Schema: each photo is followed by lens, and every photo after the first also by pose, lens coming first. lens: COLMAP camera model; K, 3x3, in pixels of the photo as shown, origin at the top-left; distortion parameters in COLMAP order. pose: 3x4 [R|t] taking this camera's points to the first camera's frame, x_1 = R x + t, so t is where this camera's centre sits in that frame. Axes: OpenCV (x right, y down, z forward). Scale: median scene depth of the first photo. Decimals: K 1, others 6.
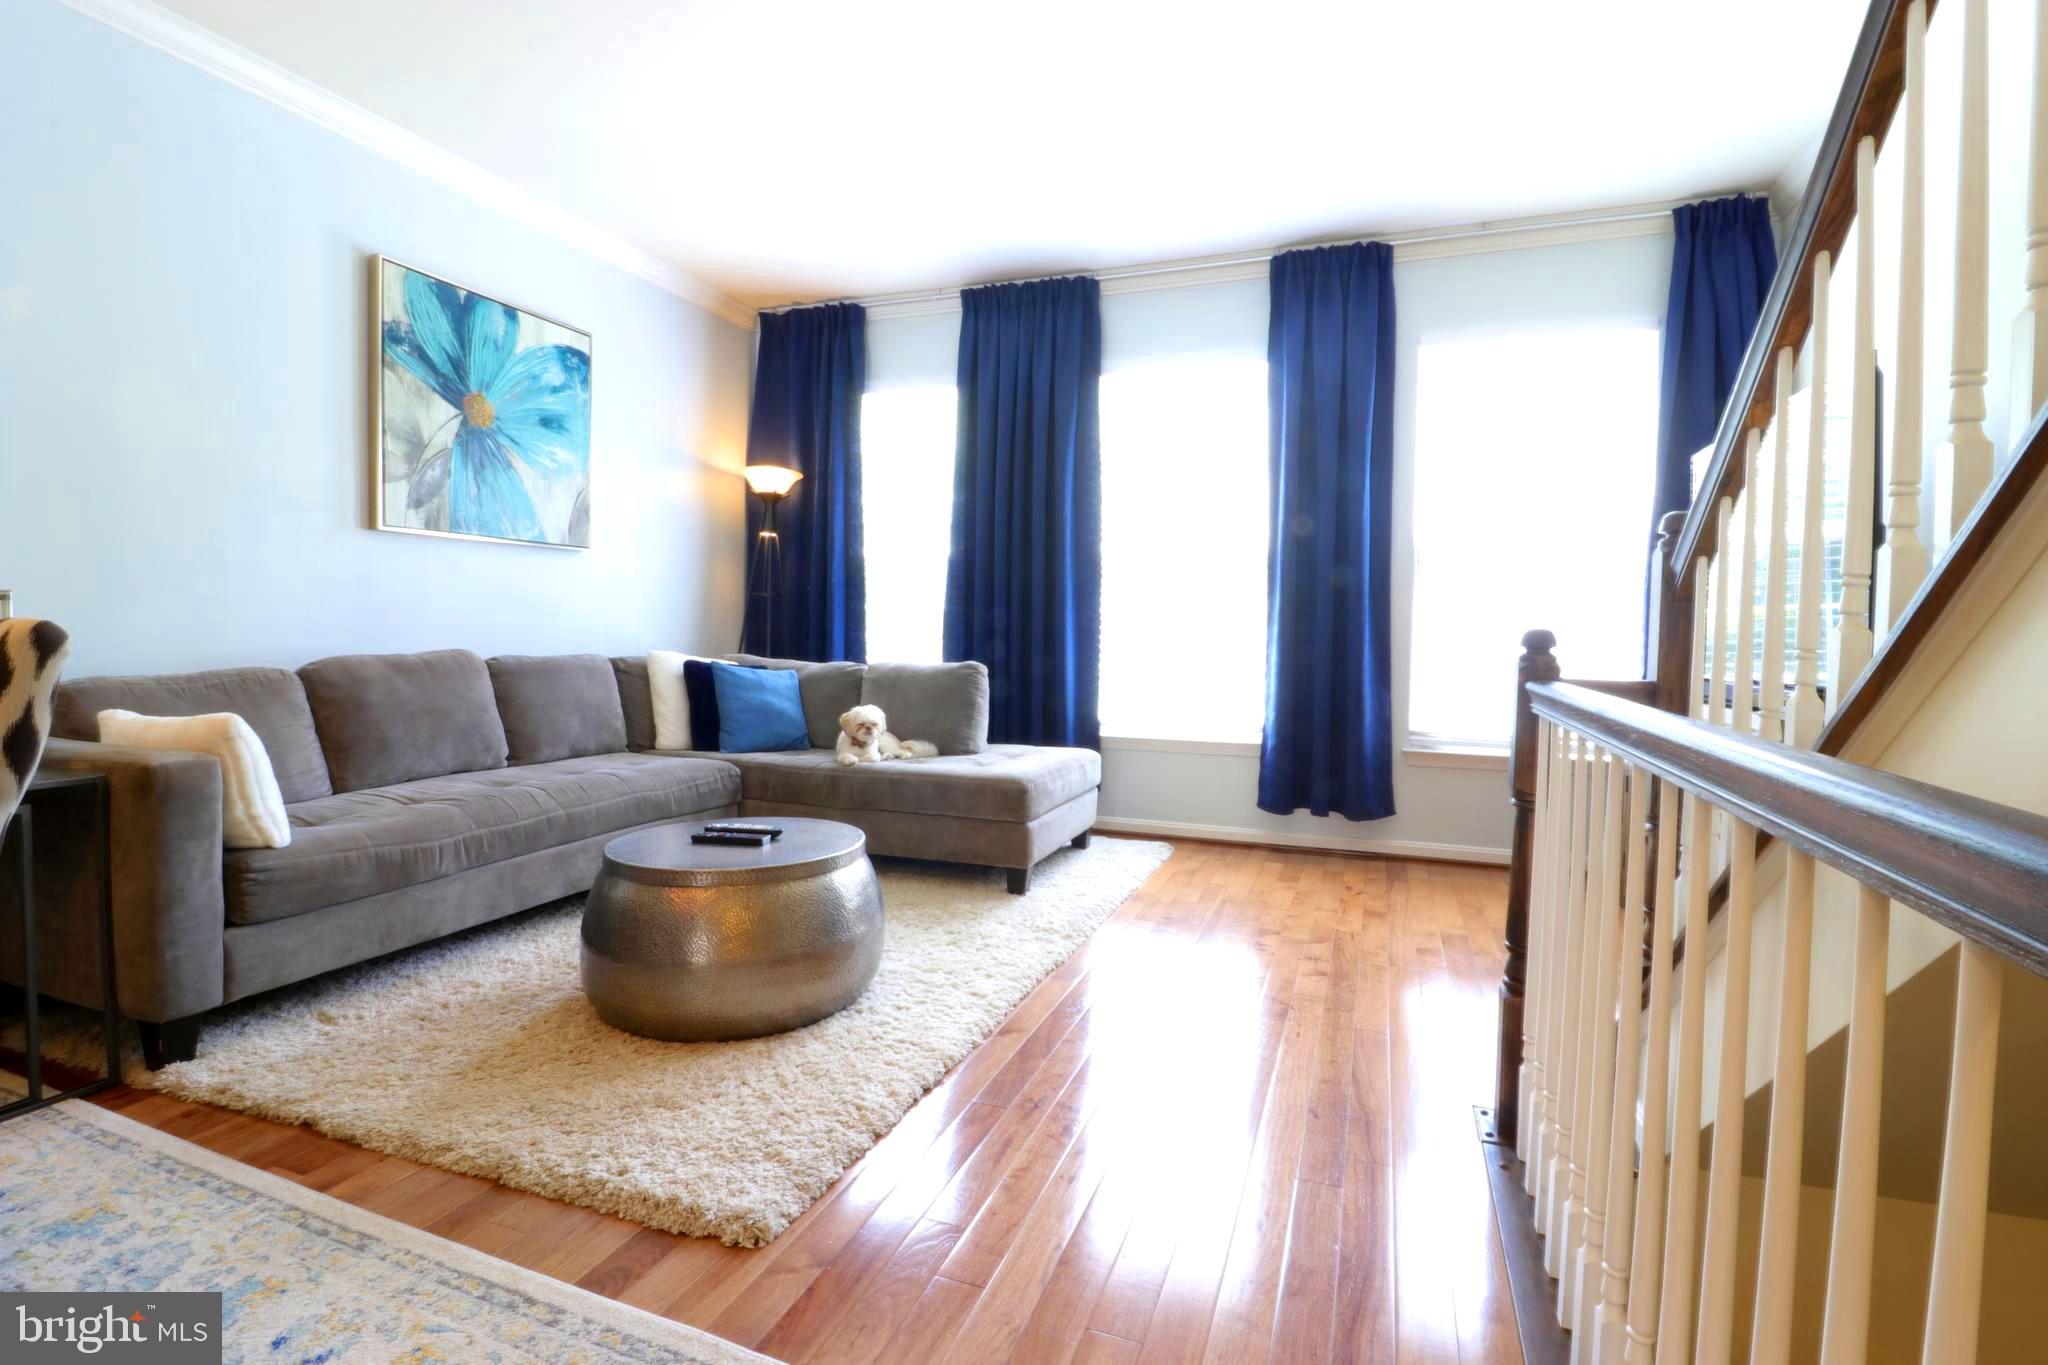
lens RADIAL K [[947.2, 0, 1033.6], [0, 947.2, 668.8], [0, 0, 1]] dist [0.003794, -0.015034]
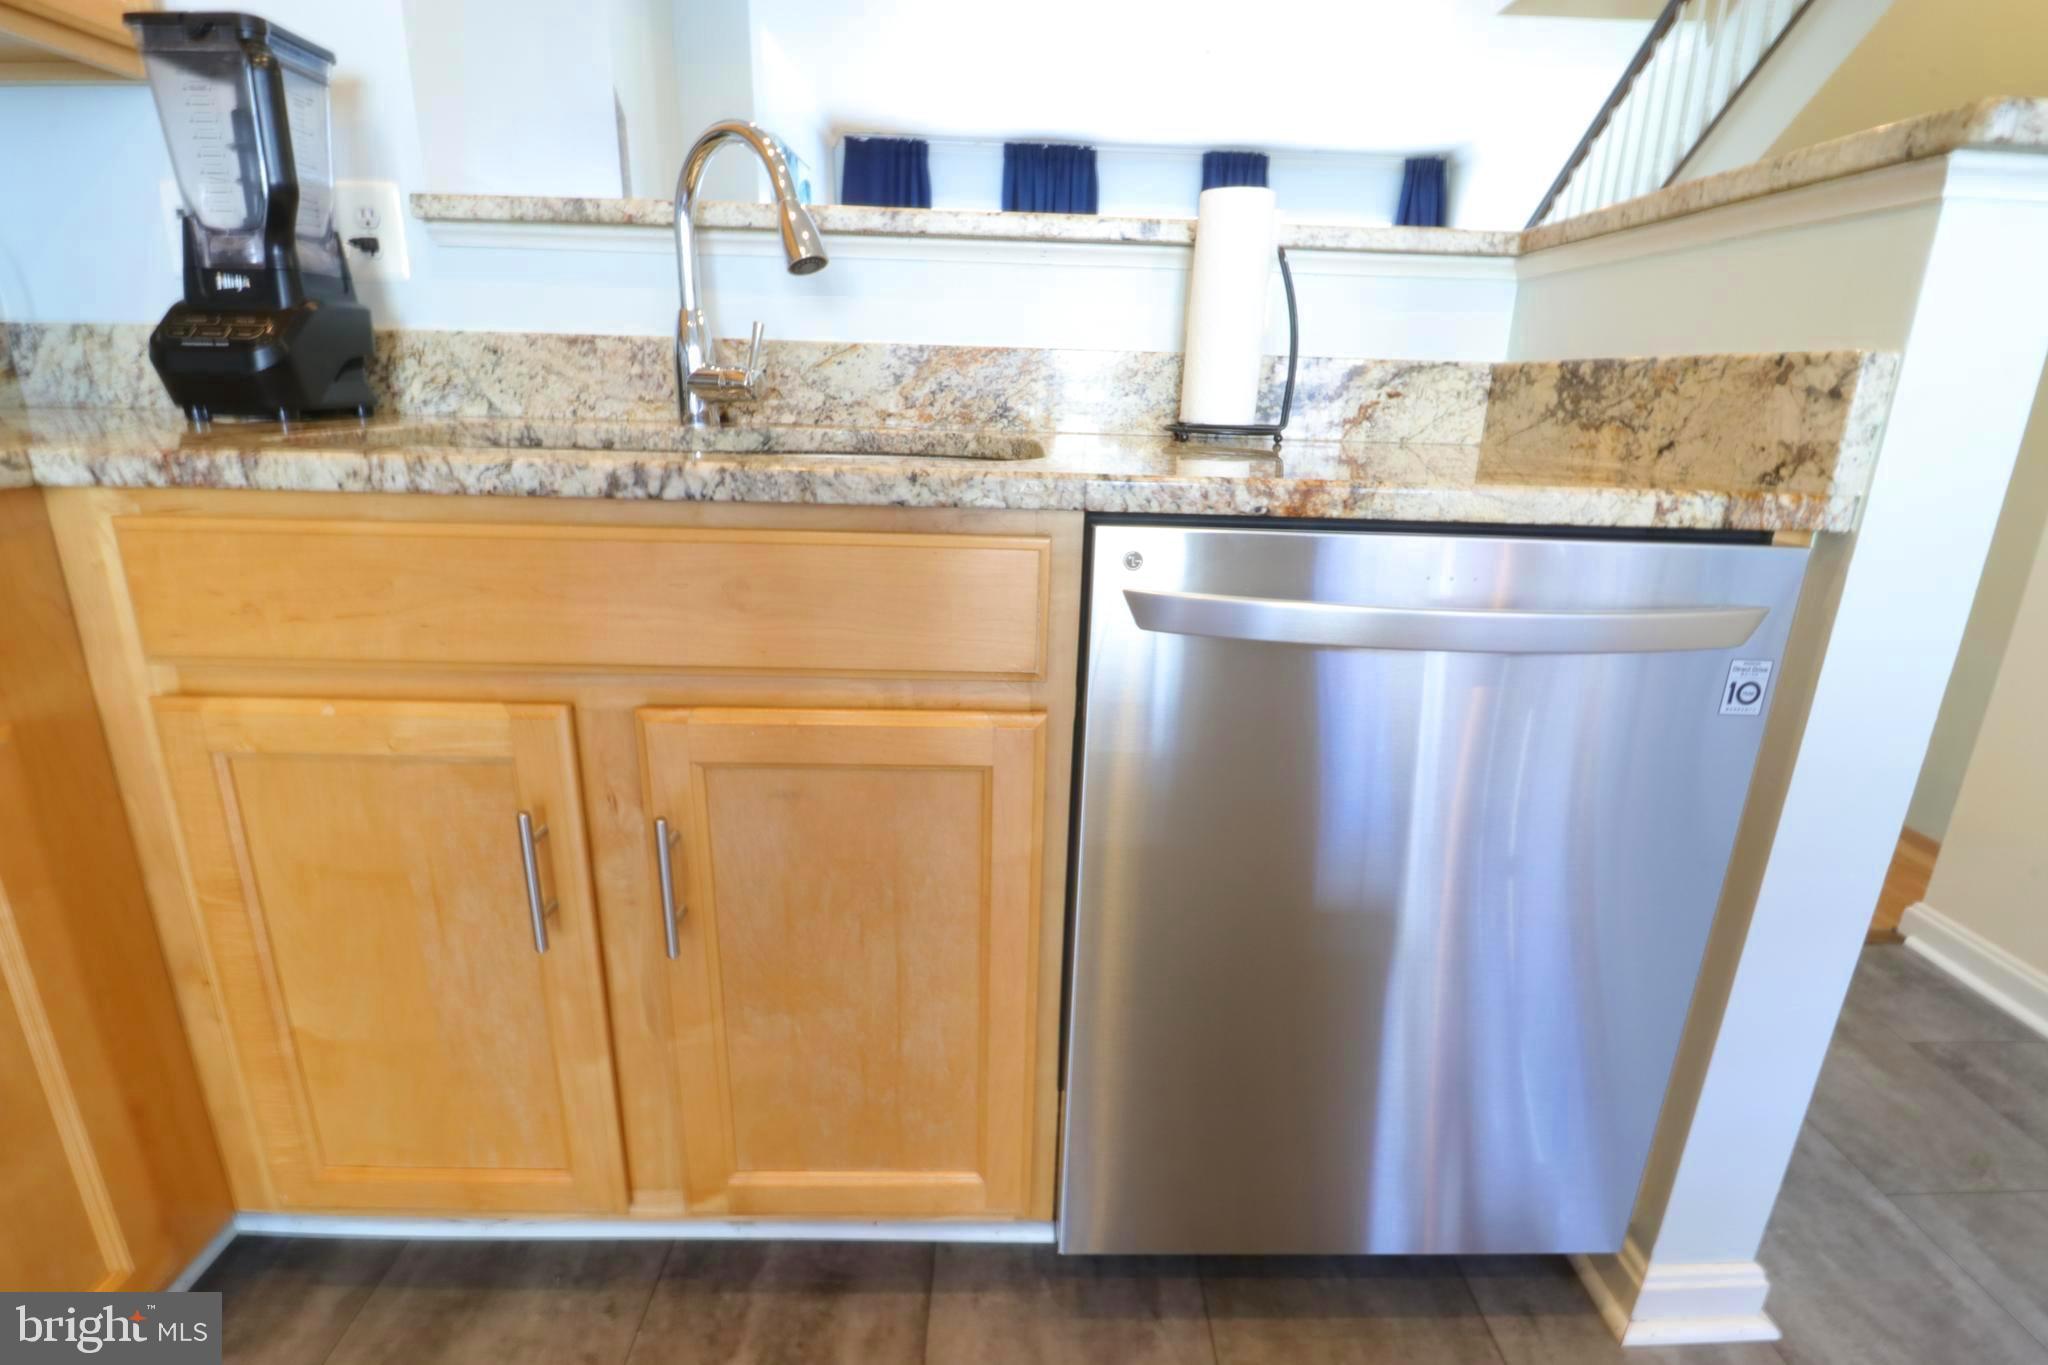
lens RADIAL K [[947.2, 0, 1033.6], [0, 947.2, 668.8], [0, 0, 1]] dist [0.003794, -0.015034]
pose [[0.930752, -0.087994, 0.354905, -0.849421], [-0.004556, 0.967746, 0.251886, 0.036359], [-0.365623, -0.236060, 0.900331, -0.748087]]
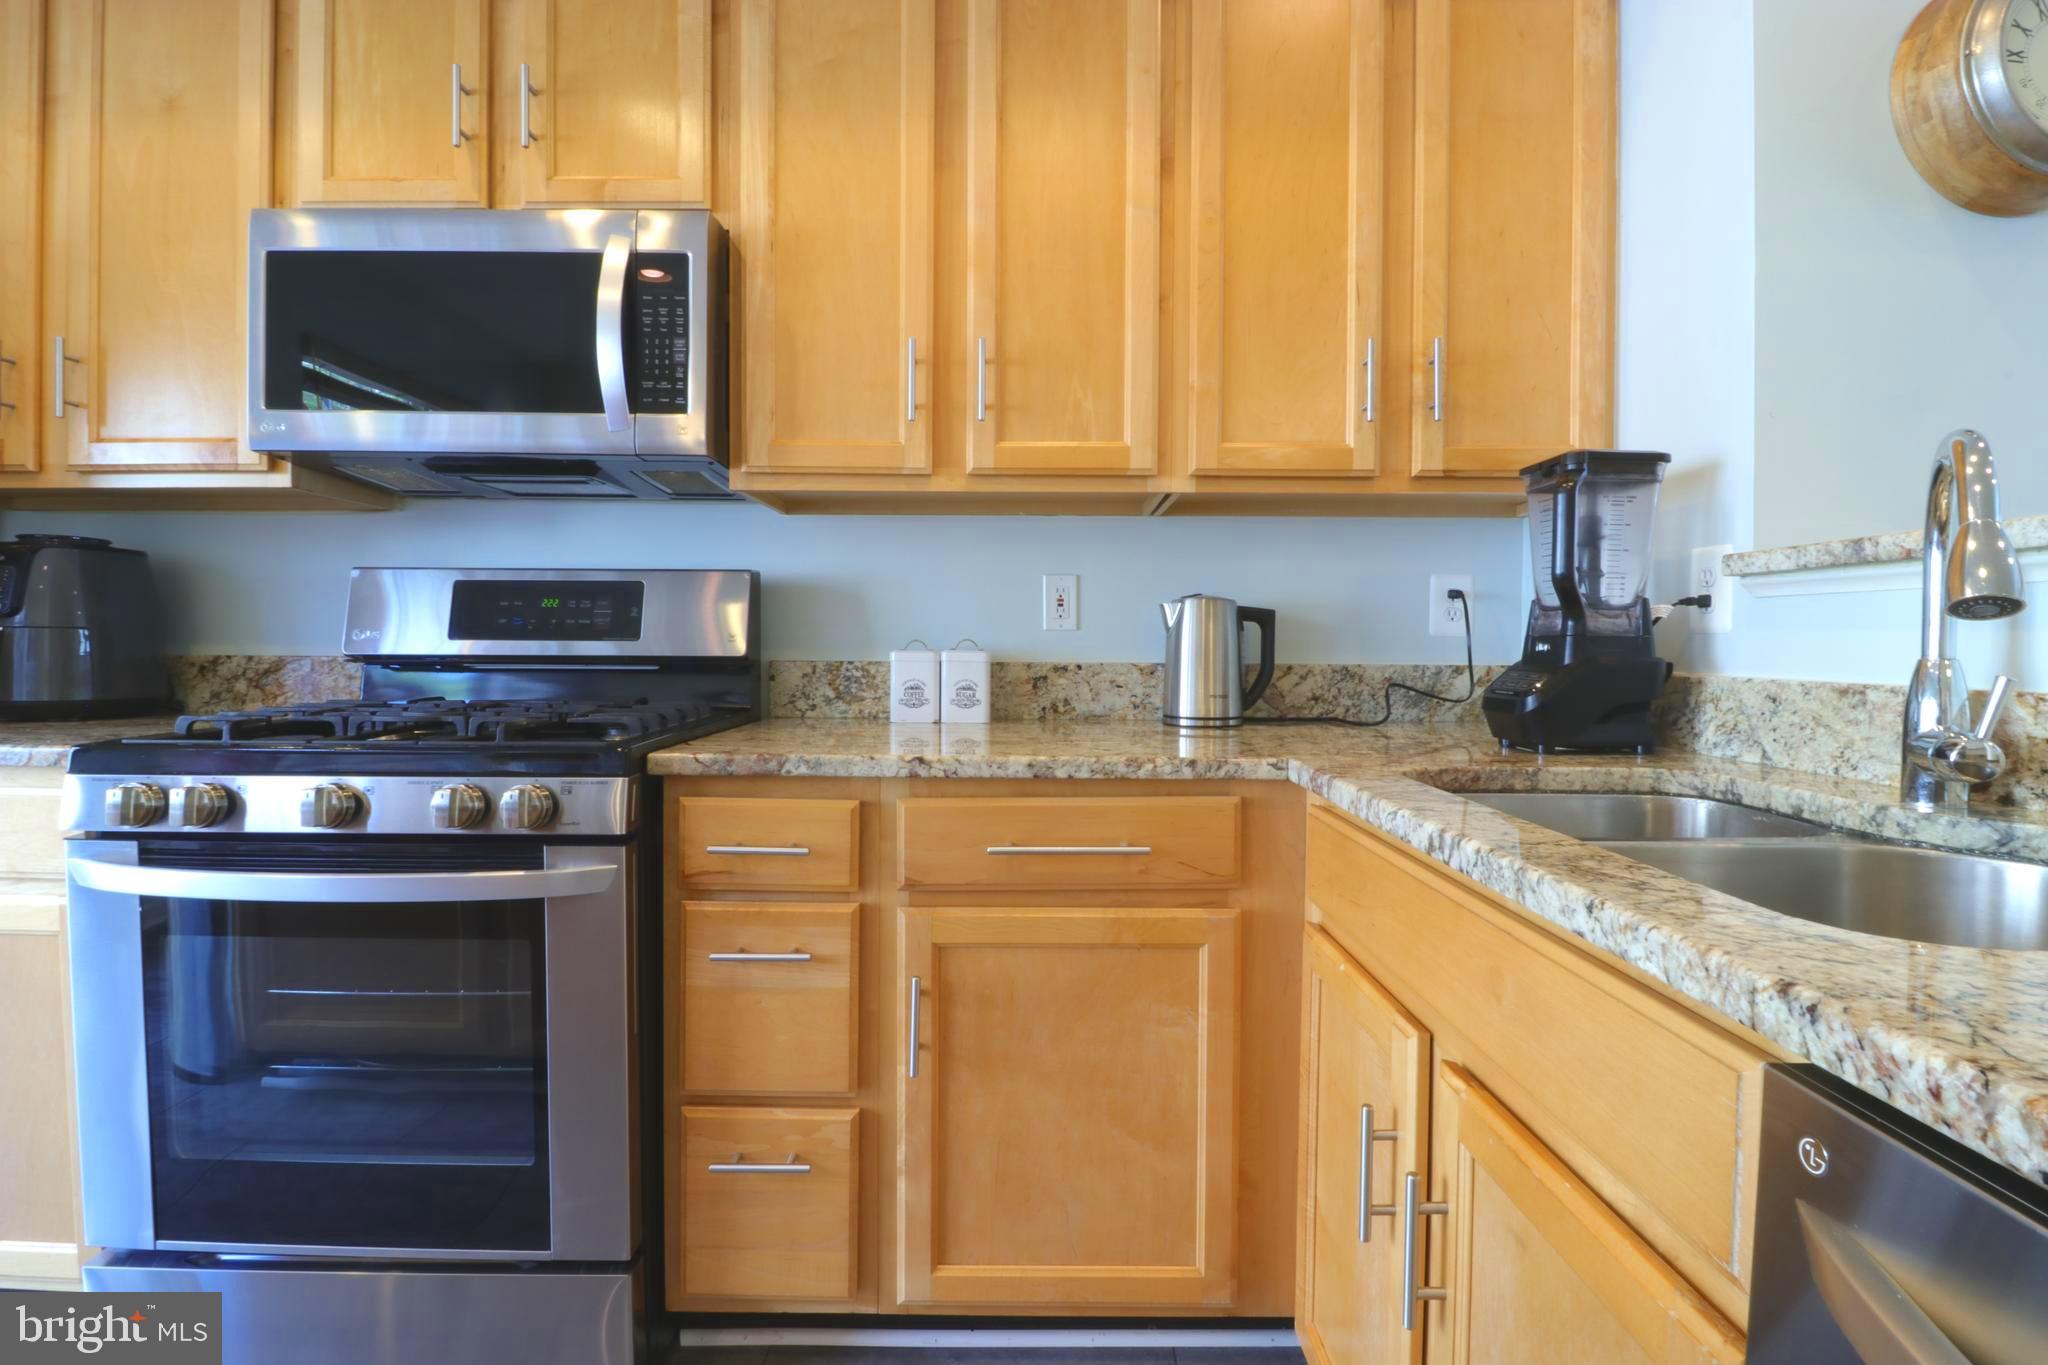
lens RADIAL K [[947.2, 0, 1033.6], [0, 947.2, 668.8], [0, 0, 1]] dist [0.003794, -0.015034]
pose [[0.348196, 0.019424, -0.937220, -0.673571], [-0.046333, 0.998920, 0.003489, 0.010625], [0.936276, 0.042209, 0.348720, -0.687520]]
